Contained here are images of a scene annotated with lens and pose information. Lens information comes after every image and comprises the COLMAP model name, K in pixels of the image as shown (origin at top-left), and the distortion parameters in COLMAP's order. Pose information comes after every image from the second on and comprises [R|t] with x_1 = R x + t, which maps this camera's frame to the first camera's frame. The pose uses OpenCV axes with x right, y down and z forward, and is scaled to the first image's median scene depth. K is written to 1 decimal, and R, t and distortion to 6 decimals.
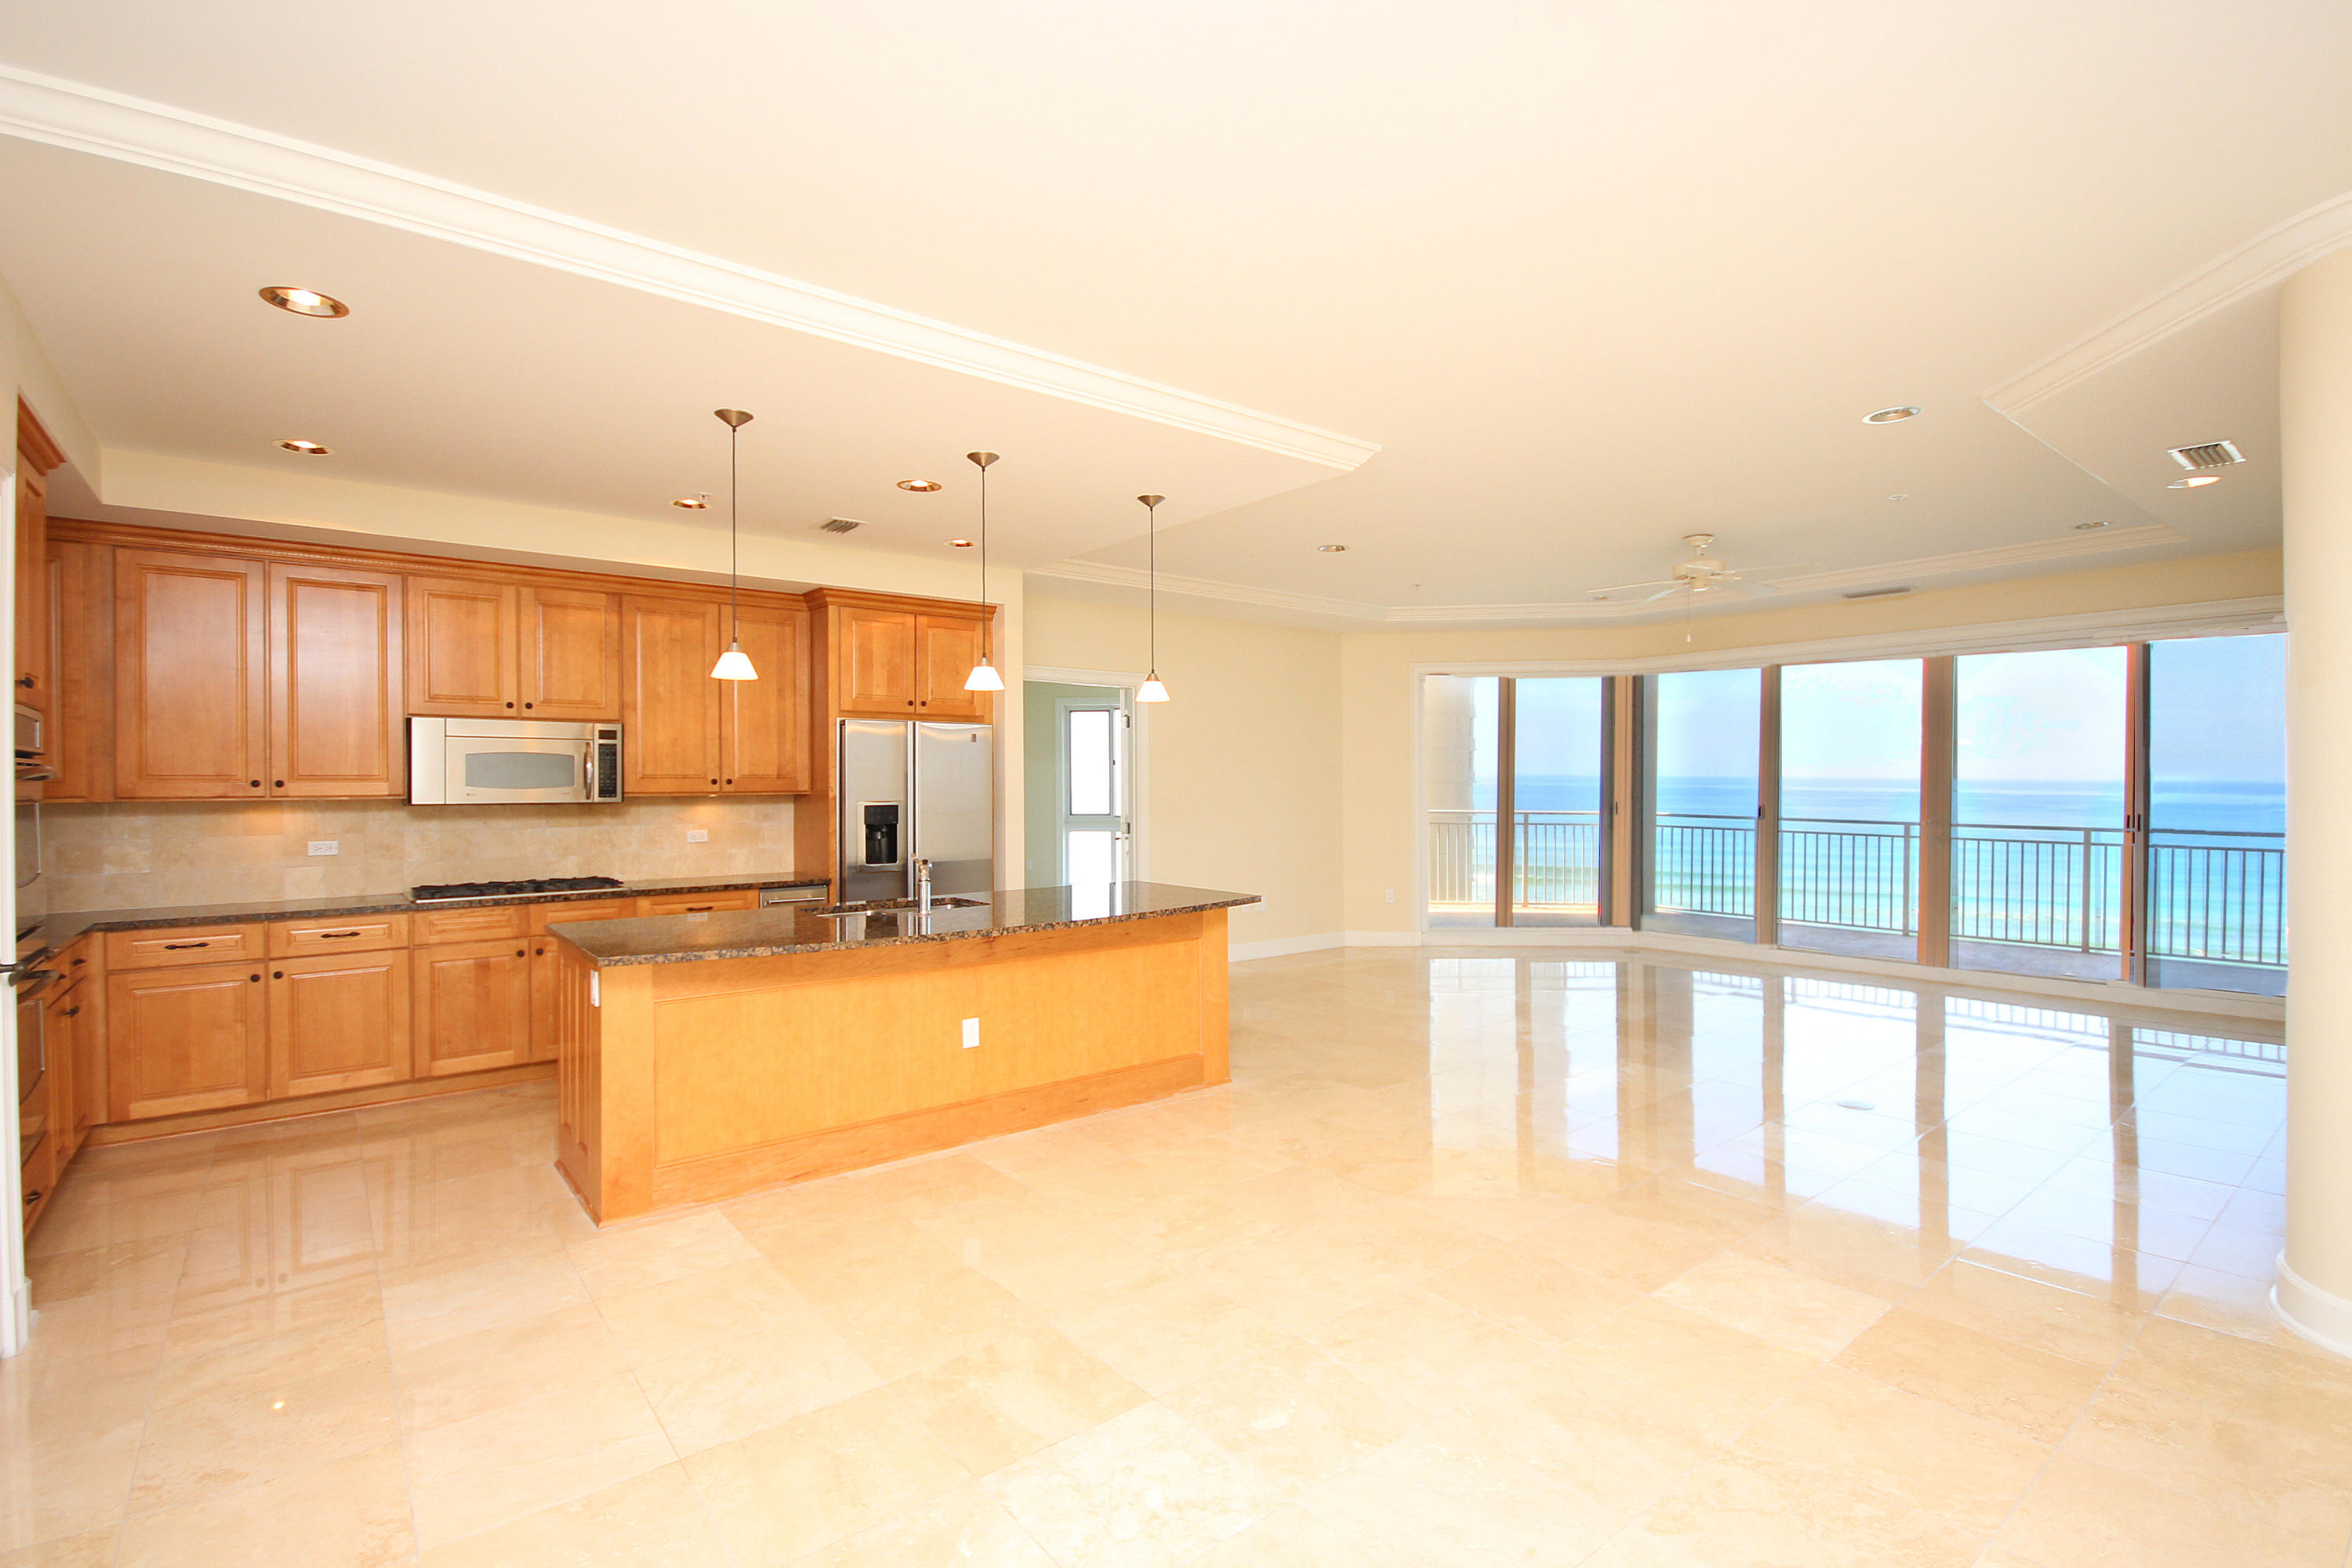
lens RADIAL K [[1087.6, 0, 1187.9], [0, 1087.6, 782.1], [0, 0, 1]] dist [-0.001026, -0.001088]
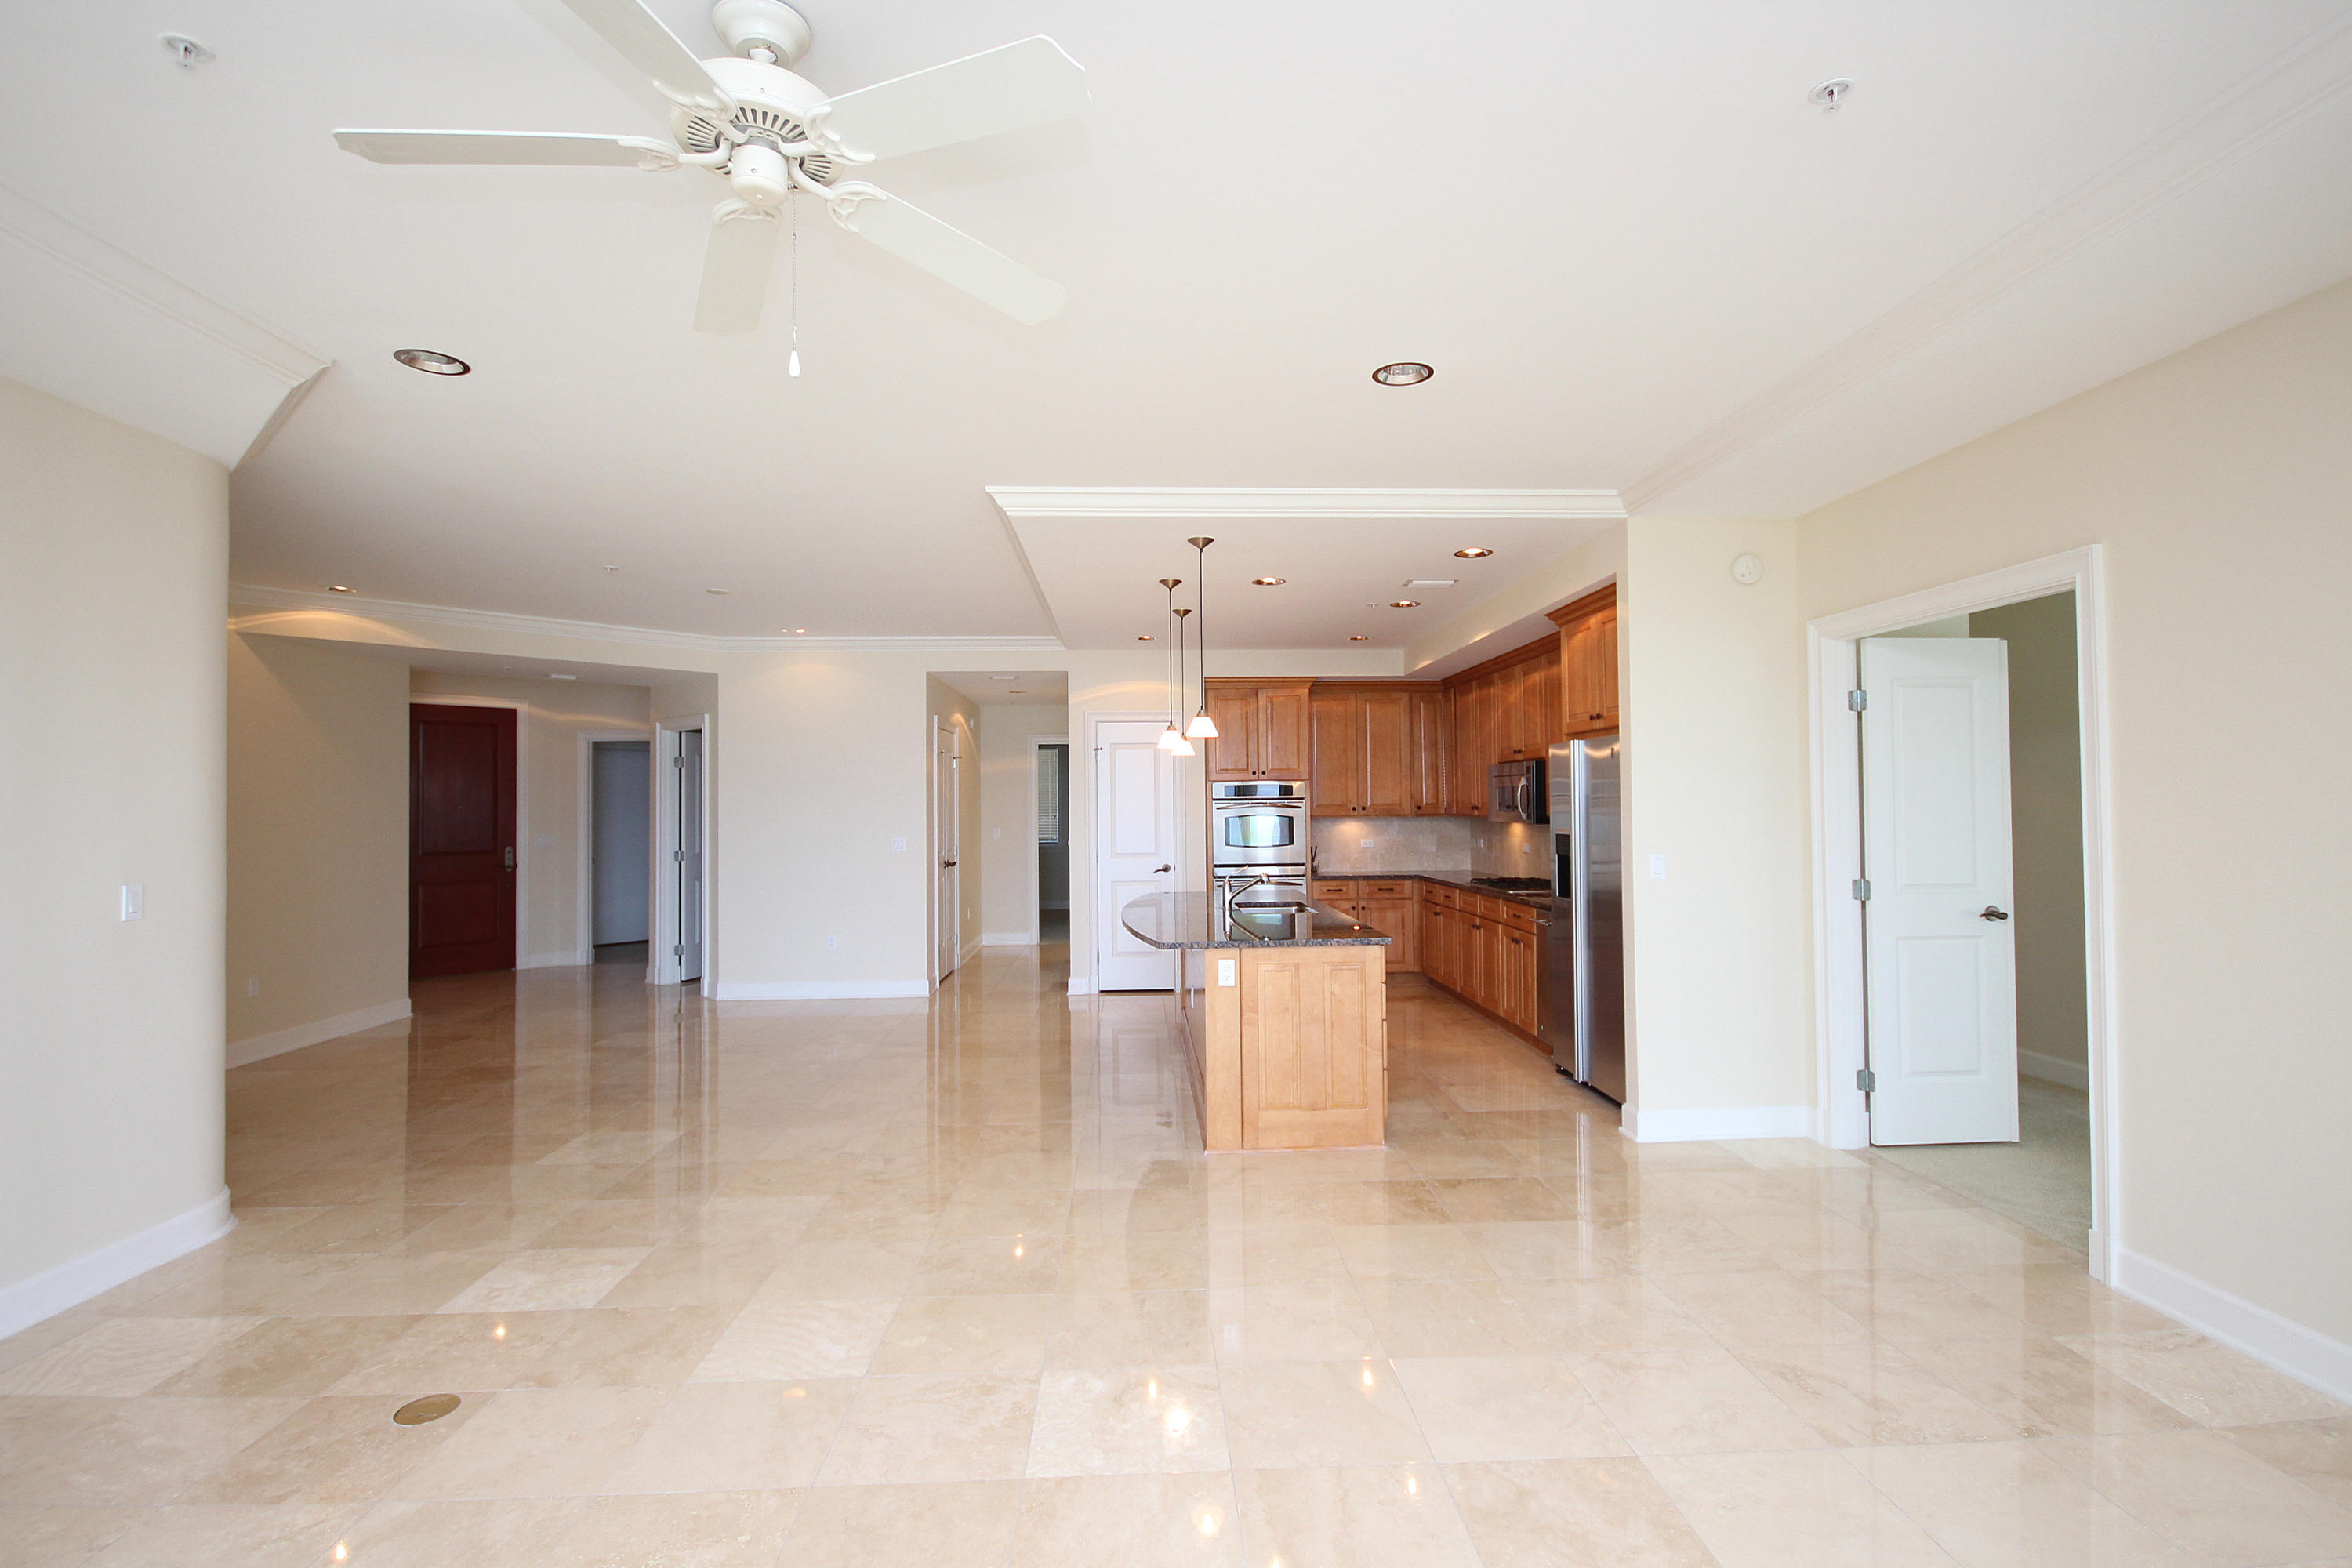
lens RADIAL K [[1087.6, 0, 1186.7], [0, 1087.6, 782.8], [0, 0, 1]] dist [-0.001026, -0.001088]
pose [[-0.586909, -0.006245, -0.809628, 0.757305], [0.014464, 0.999730, -0.018197, -0.011991], [0.809523, -0.022390, -0.586661, 1.489909]]
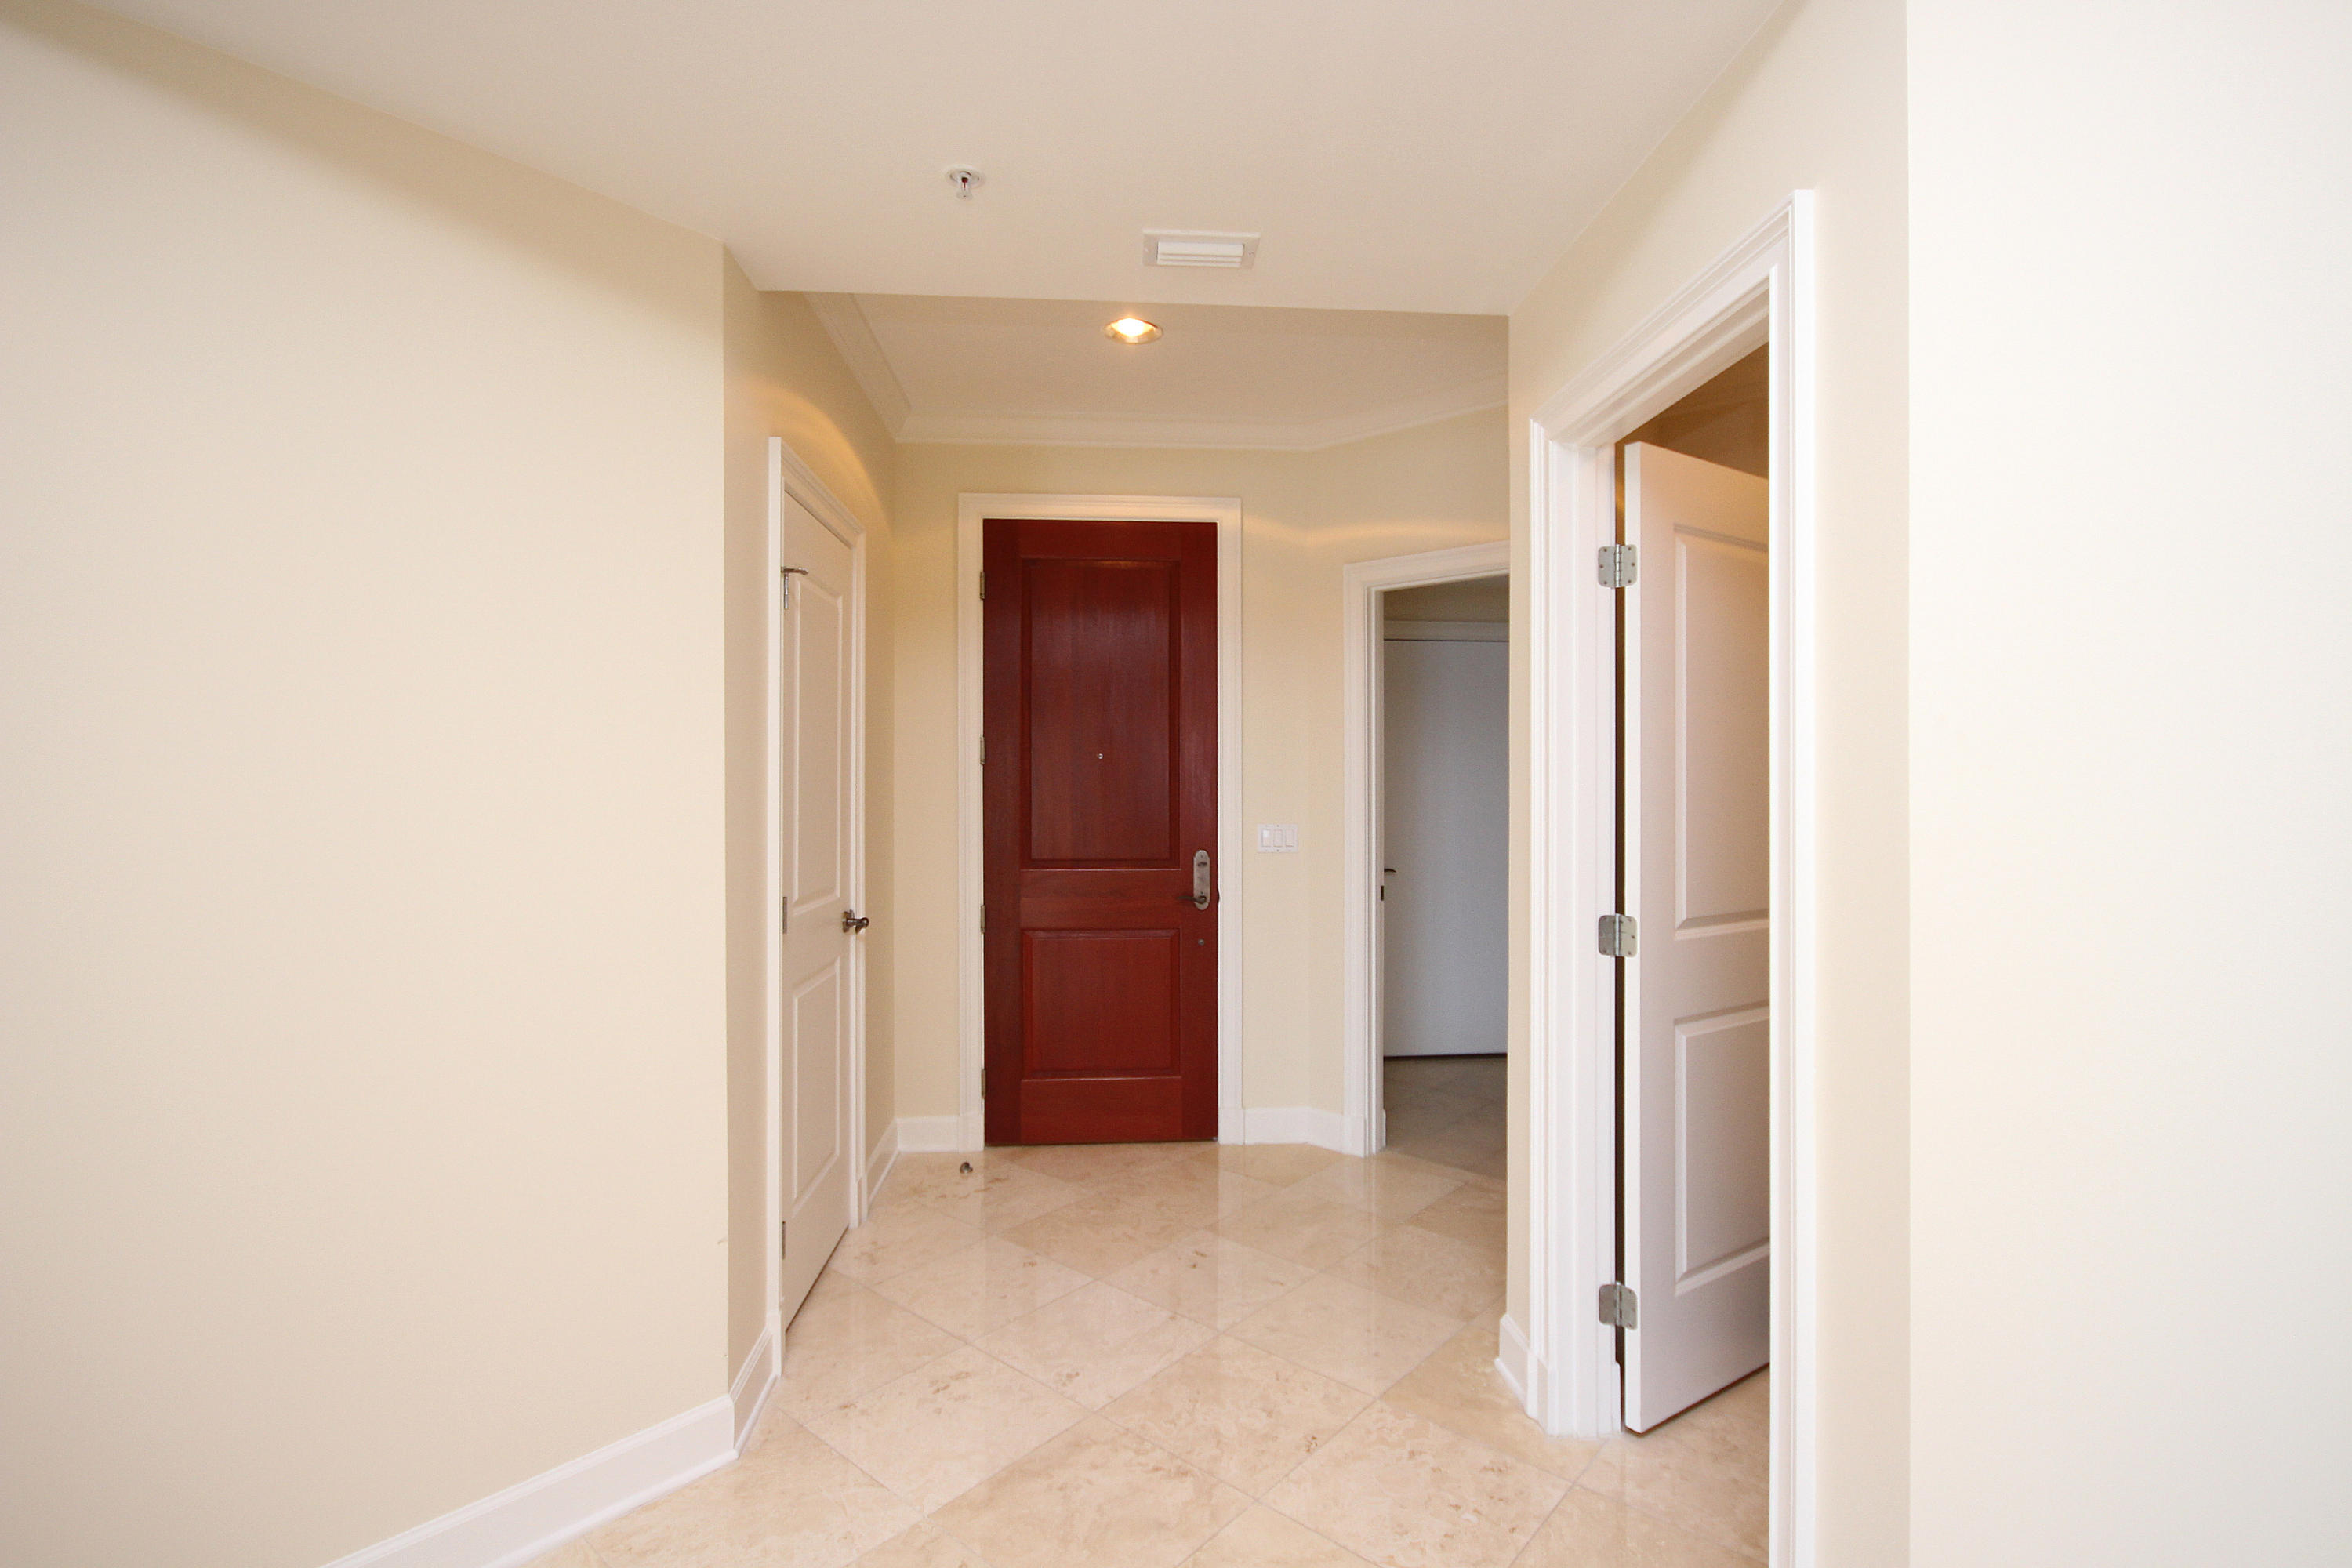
lens RADIAL K [[1084.2, 0, 1187.8], [0, 1084.2, 782.6], [0, 0, 1]] dist [0.005322, -0.007386]
pose [[-0.982837, 0.006572, -0.184360, 0.069183], [0.006919, 0.999975, -0.001238, -0.001483], [0.184347, -0.002492, -0.982858, 0.194339]]
